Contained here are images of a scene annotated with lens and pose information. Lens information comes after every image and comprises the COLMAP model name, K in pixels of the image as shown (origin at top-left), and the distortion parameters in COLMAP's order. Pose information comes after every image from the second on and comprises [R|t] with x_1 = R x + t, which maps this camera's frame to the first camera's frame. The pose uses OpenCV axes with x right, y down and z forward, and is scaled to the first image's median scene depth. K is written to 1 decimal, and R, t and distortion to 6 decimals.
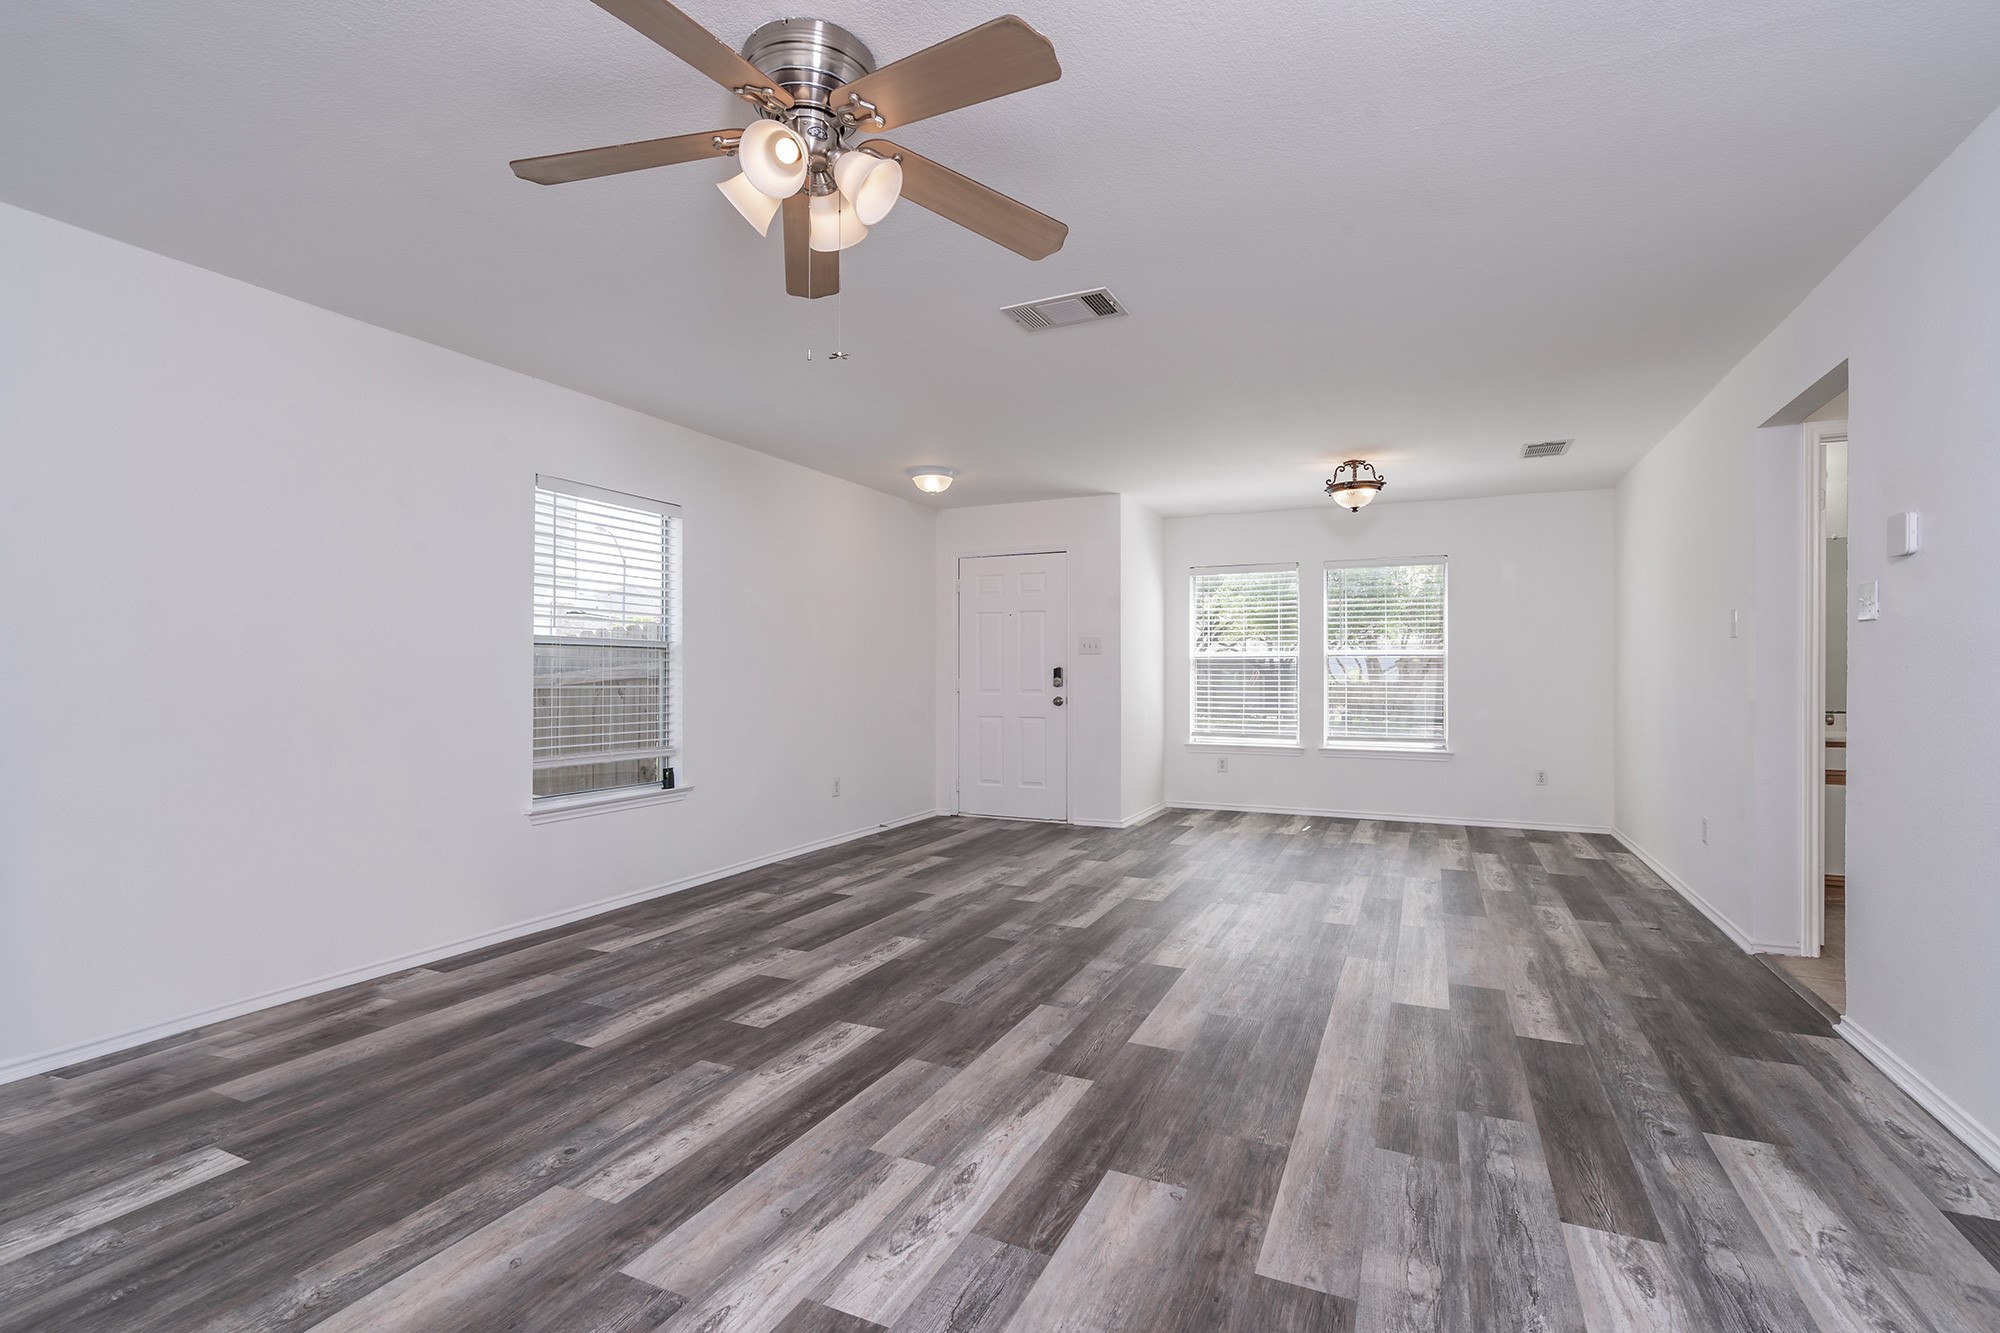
lens RADIAL K [[914.4, 0, 1002.7], [0, 914.4, 669.3], [0, 0, 1]] dist [-0.001763, 0.001659]
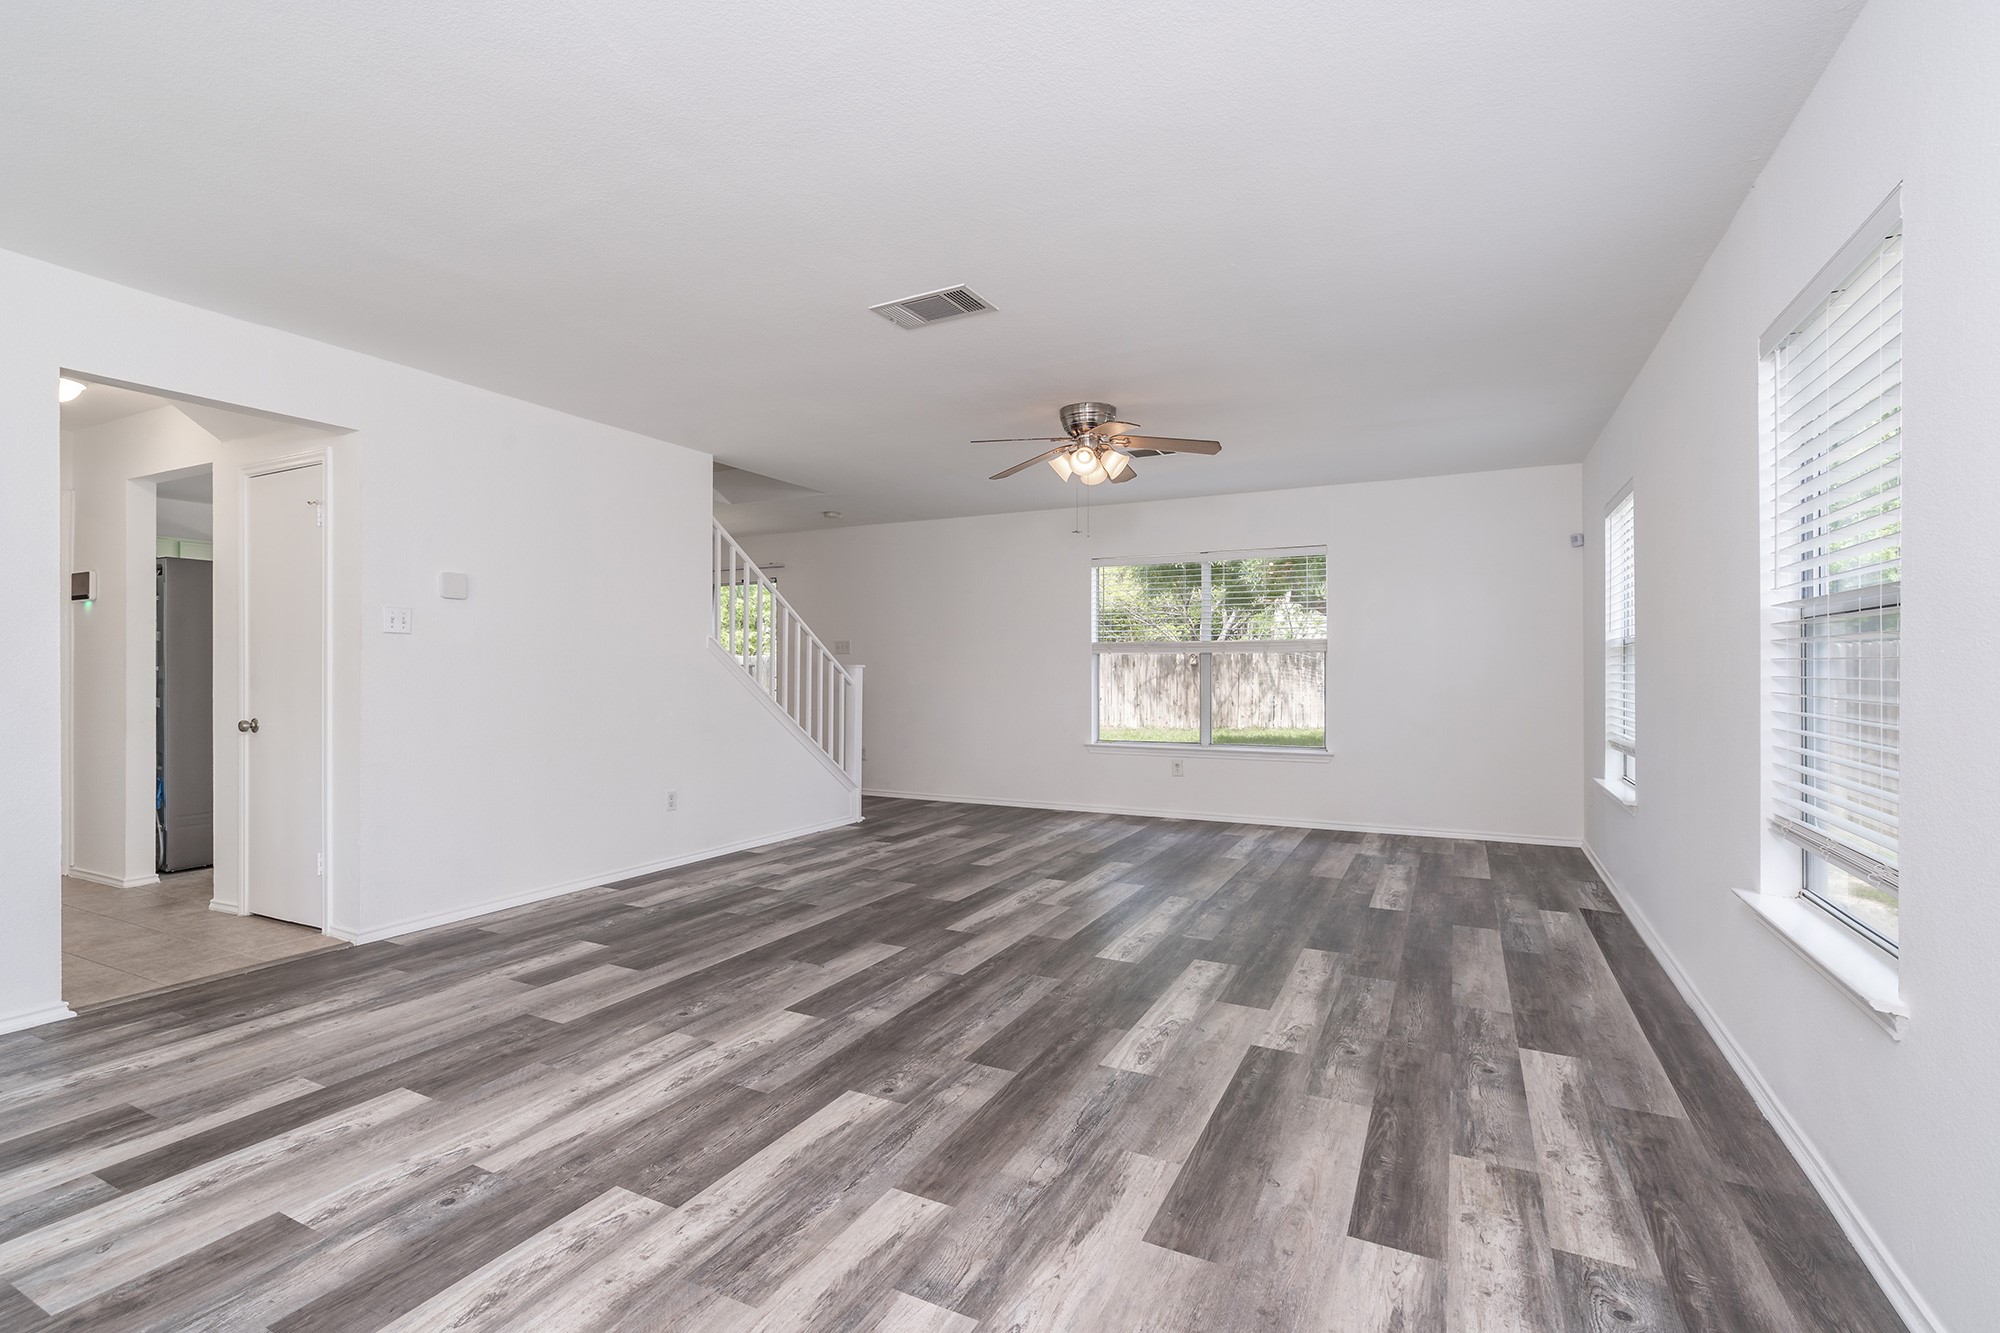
lens RADIAL K [[914.4, 0, 1003.3], [0, 914.4, 663.6], [0, 0, 1]] dist [-0.001763, 0.001659]
pose [[-0.999553, -0.000012, 0.029911, -0.040429], [-0.000431, 0.999902, -0.014004, 0.011224], [-0.029908, -0.014011, -0.999454, 2.149245]]
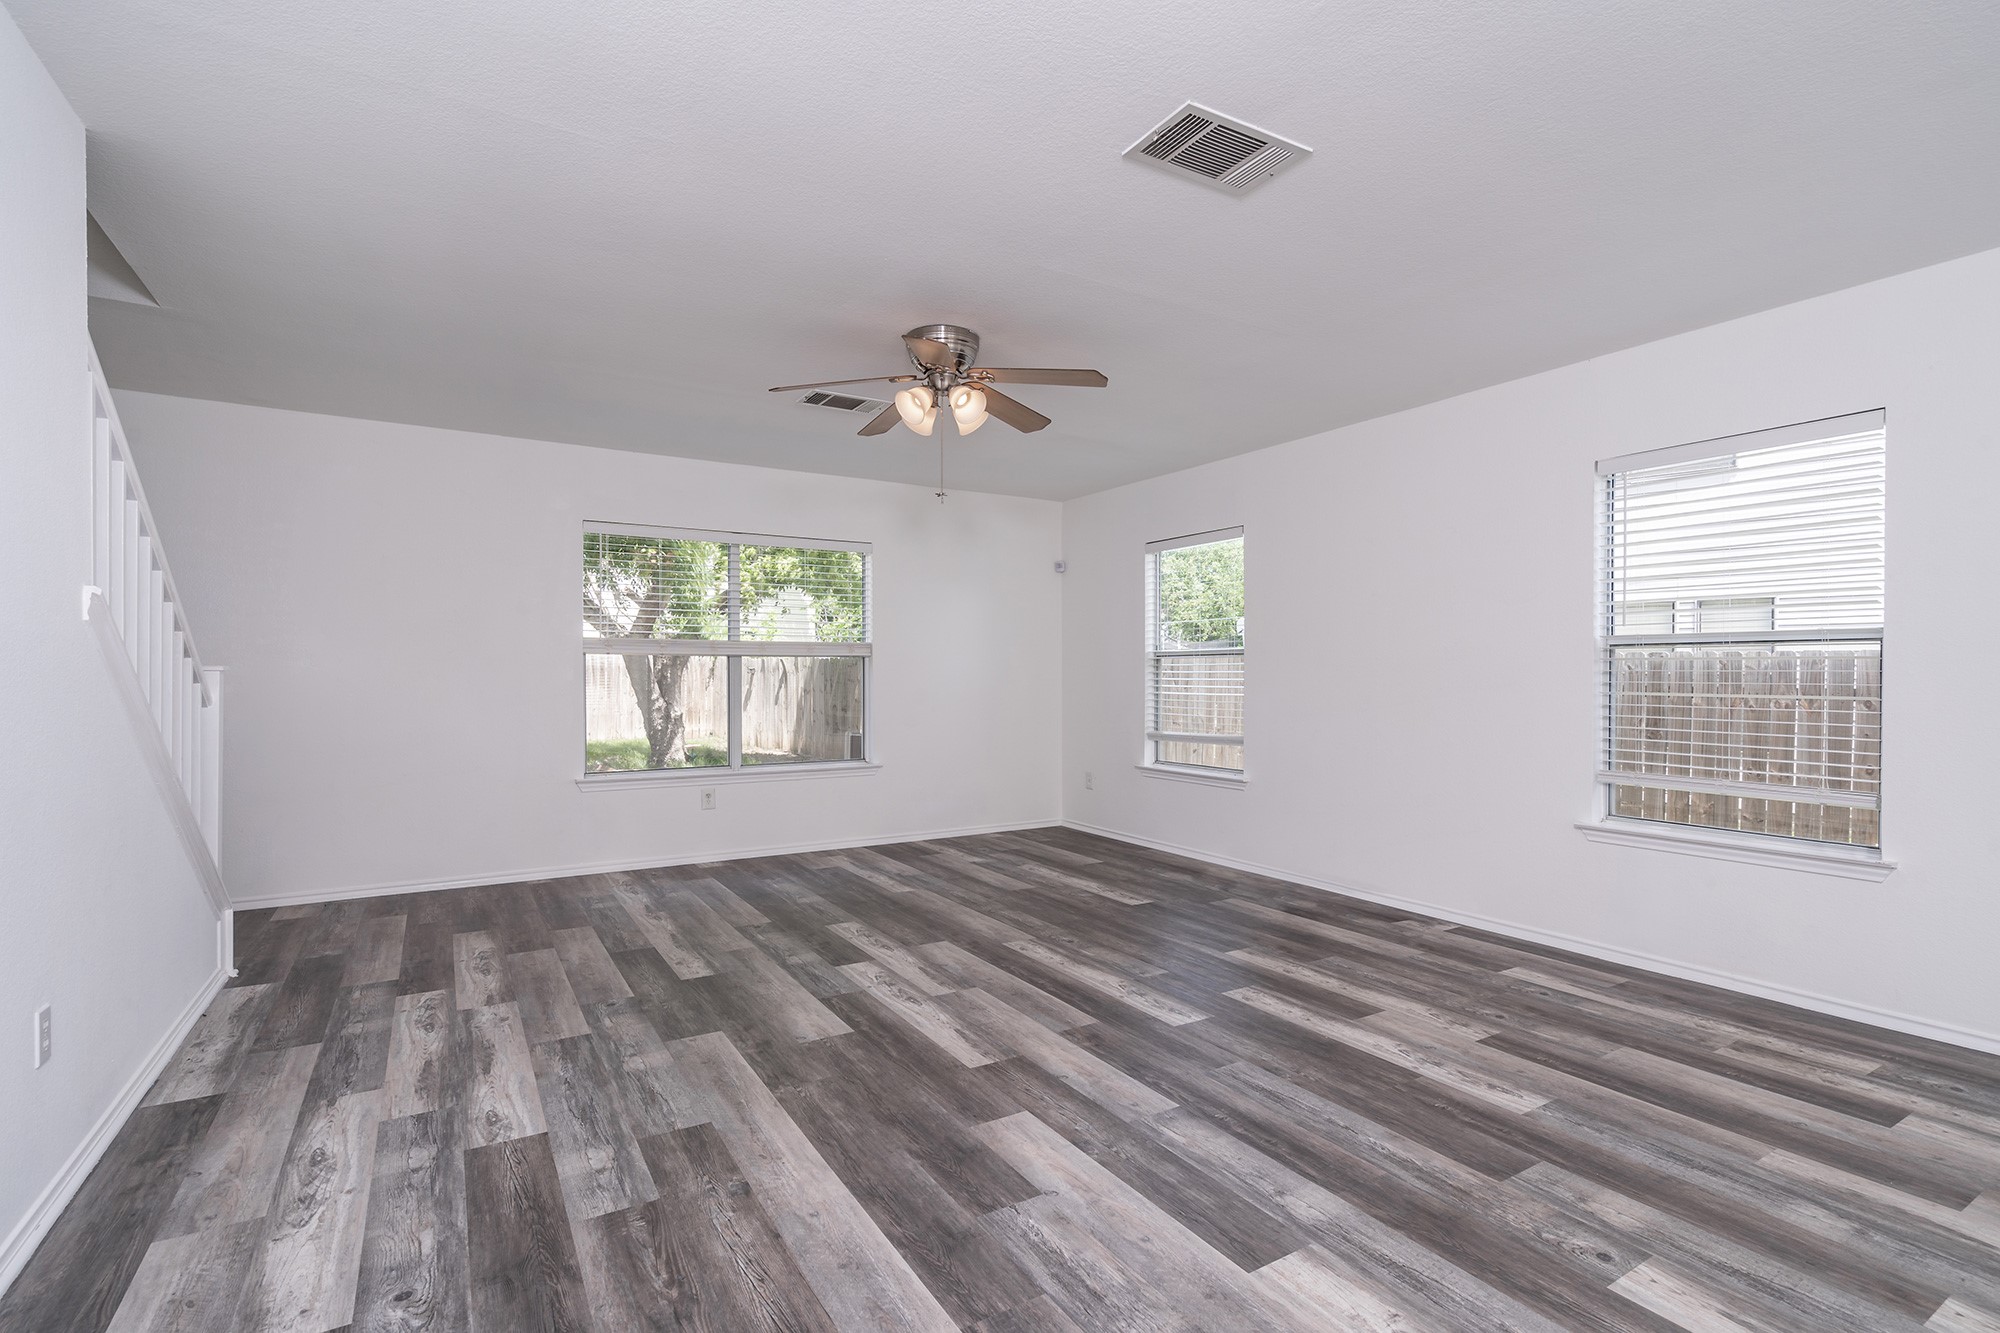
lens RADIAL K [[914.4, 0, 998.8], [0, 914.4, 677.3], [0, 0, 1]] dist [-0.001763, 0.001659]
pose [[-0.551260, -0.000032, -0.834334, 0.795896], [0.003482, 0.999991, -0.002339, 0.003647], [0.834327, -0.004195, -0.551255, 1.336631]]
